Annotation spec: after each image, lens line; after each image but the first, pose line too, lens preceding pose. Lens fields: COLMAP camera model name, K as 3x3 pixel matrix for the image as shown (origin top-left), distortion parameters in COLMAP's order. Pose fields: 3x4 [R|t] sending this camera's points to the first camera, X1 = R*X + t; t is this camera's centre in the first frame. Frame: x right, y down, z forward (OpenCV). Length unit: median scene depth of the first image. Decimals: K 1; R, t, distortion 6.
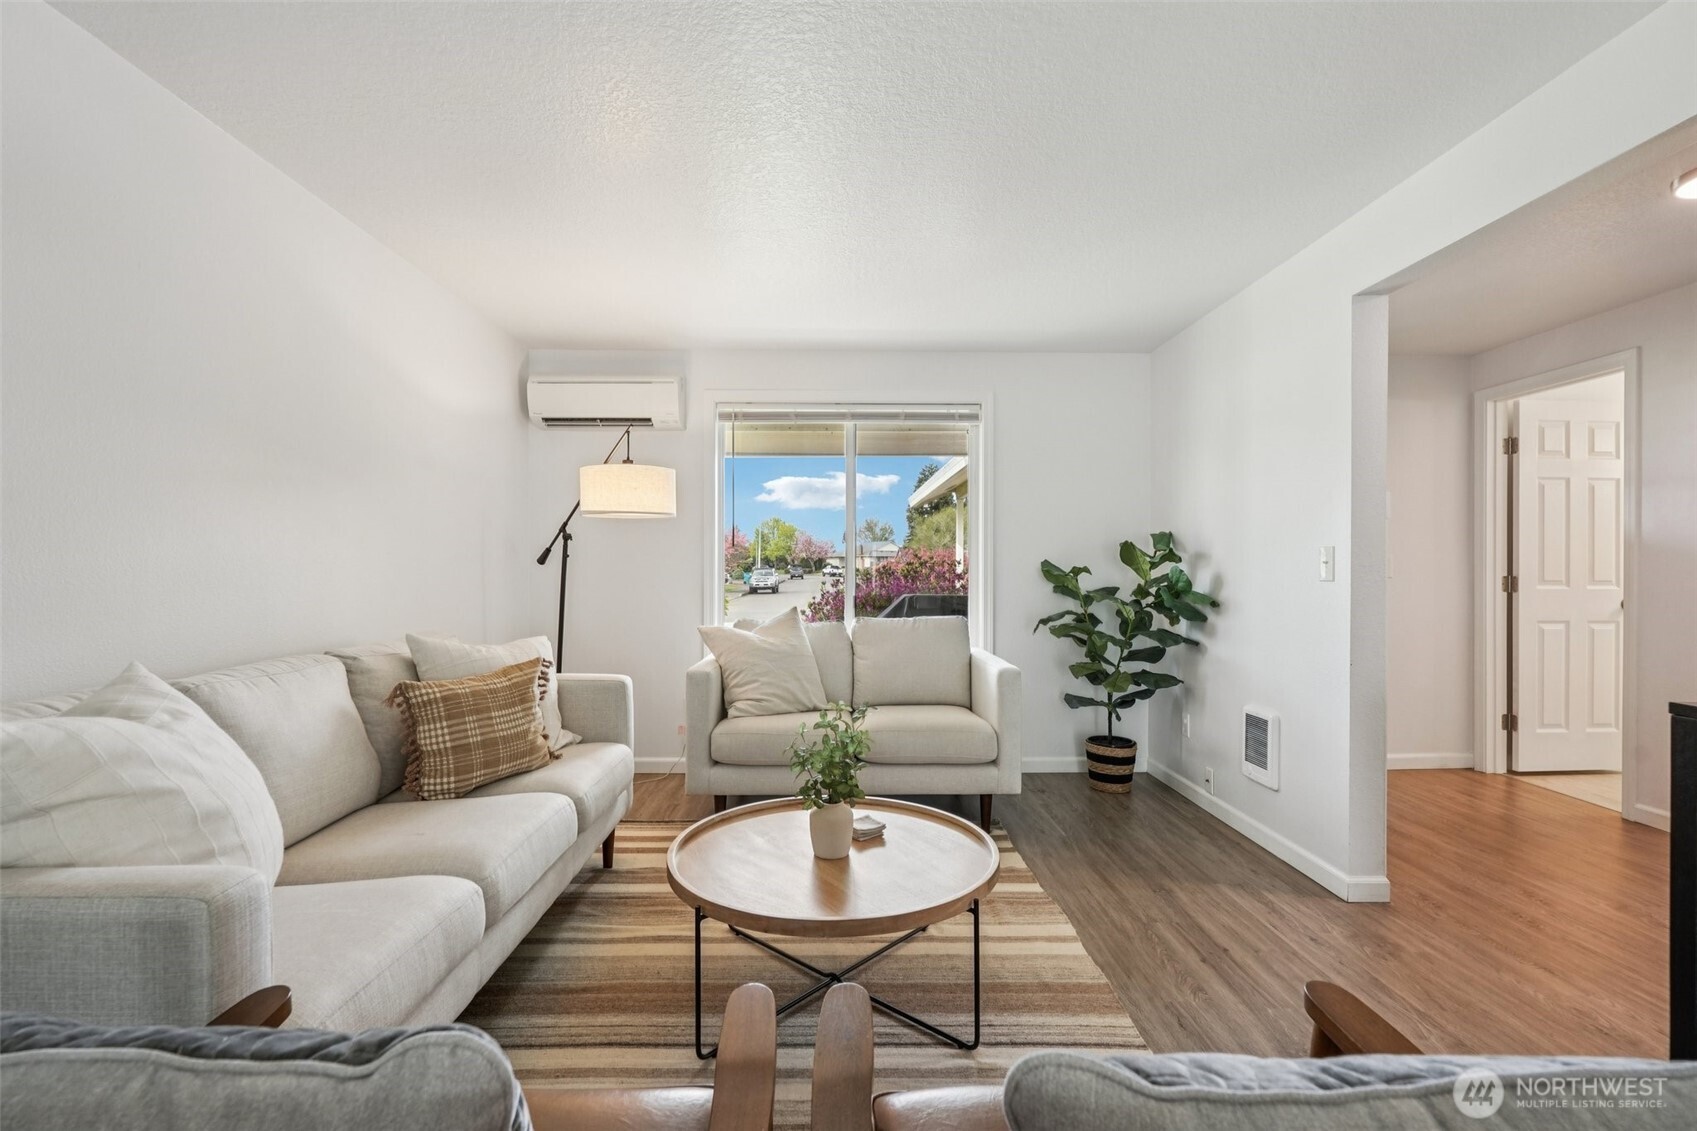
lens RADIAL K [[749.5, 0, 847.7], [0, 749.5, 570.3], [0, 0, 1]] dist [-0.018070, 0.004410]
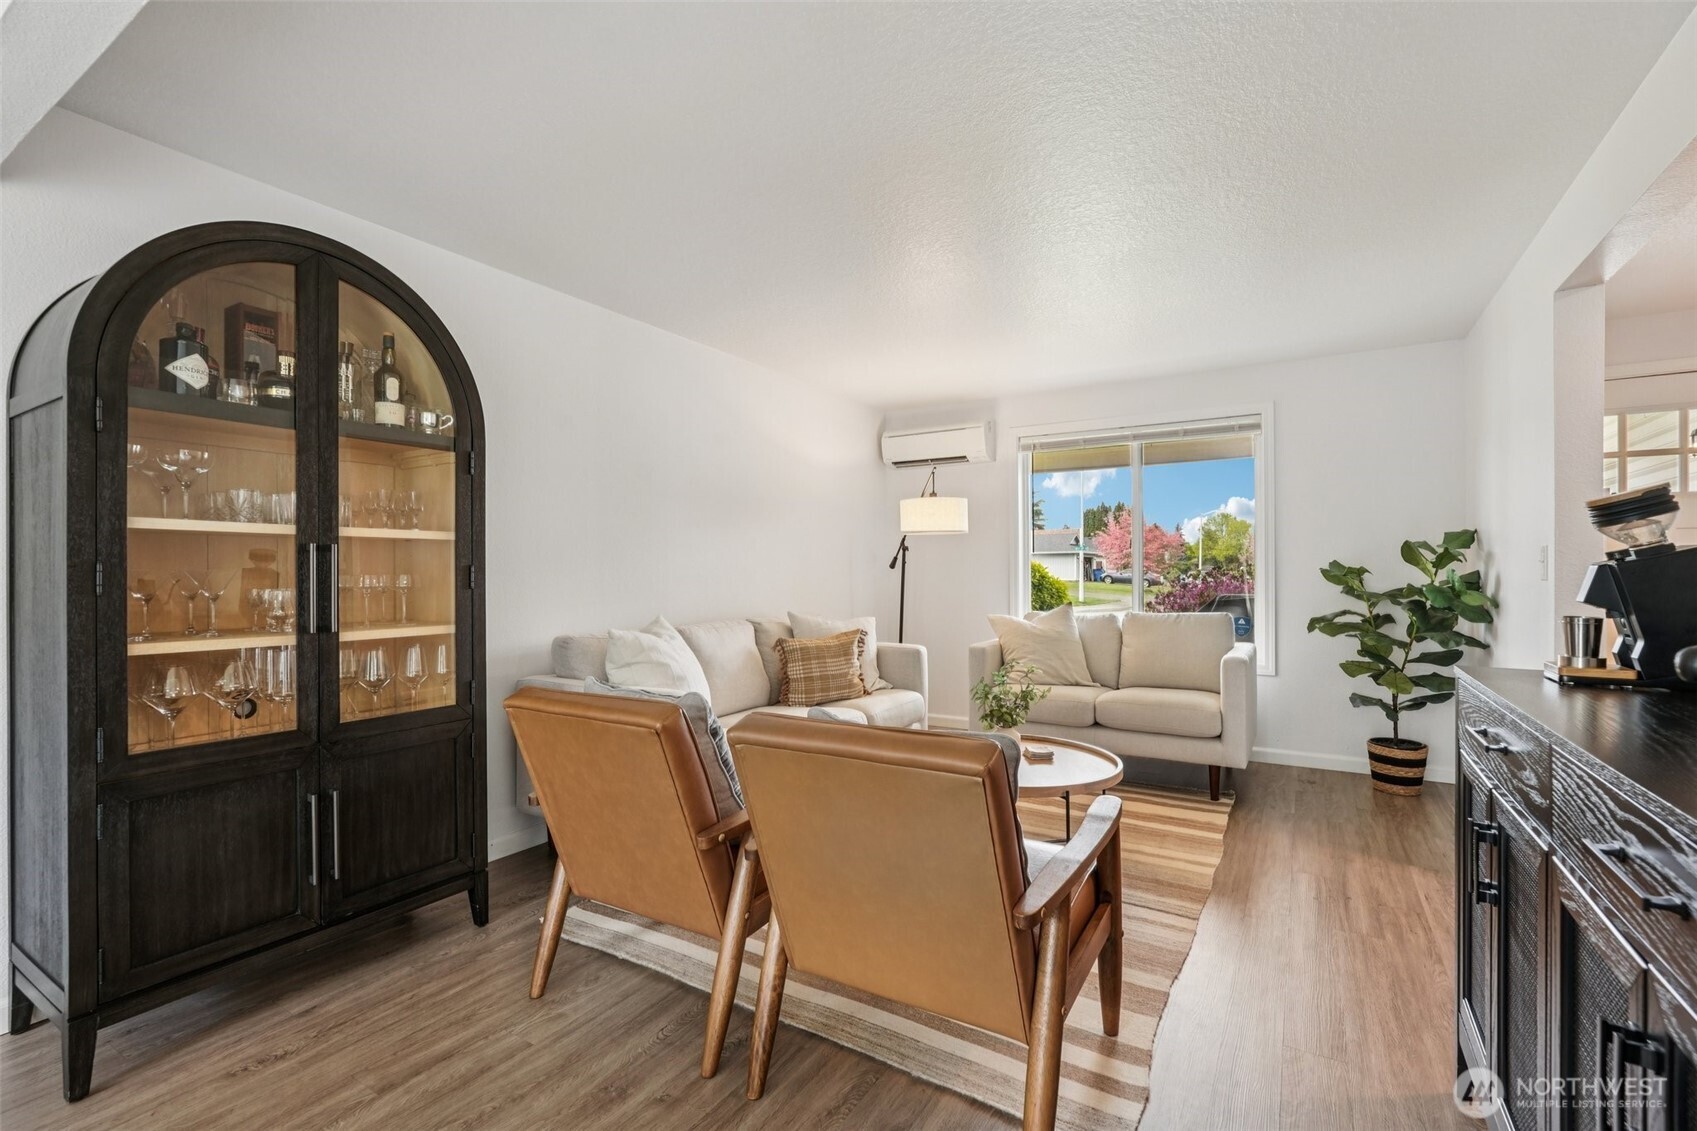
lens RADIAL K [[749.5, 0, 838.8], [0, 749.5, 570.4], [0, 0, 1]] dist [-0.018070, 0.004410]
pose [[0.842146, -0.006422, -0.539212, 0.394366], [0.005076, 0.999979, -0.003981, 0.000516], [0.539226, 0.000615, 0.842161, -0.340466]]
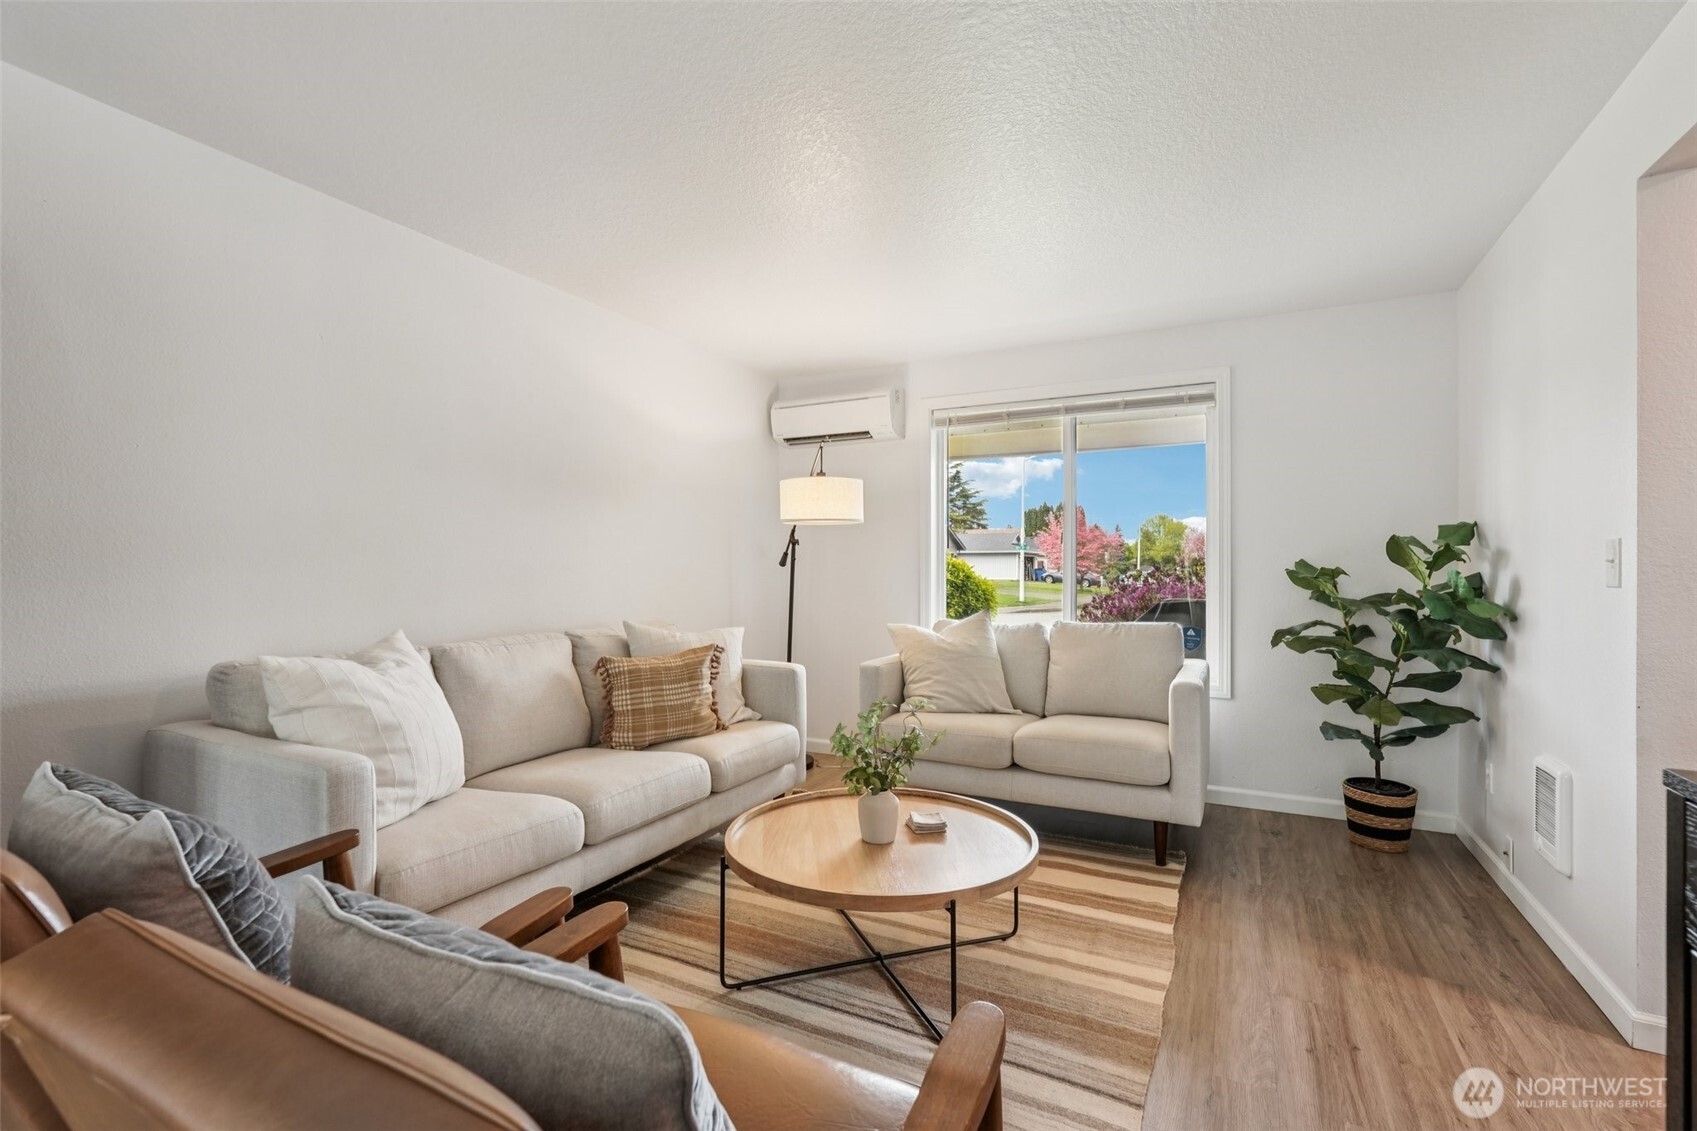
lens RADIAL K [[761.1, 0, 835.8], [0, 761.1, 566.1], [0, 0, 1]] dist [-0.015531, 0.004281]
pose [[0.878566, -0.002737, -0.477614, 0.343755], [-0.000772, 0.999974, -0.007151, -0.000112], [0.477621, 0.006651, 0.878541, 0.017362]]
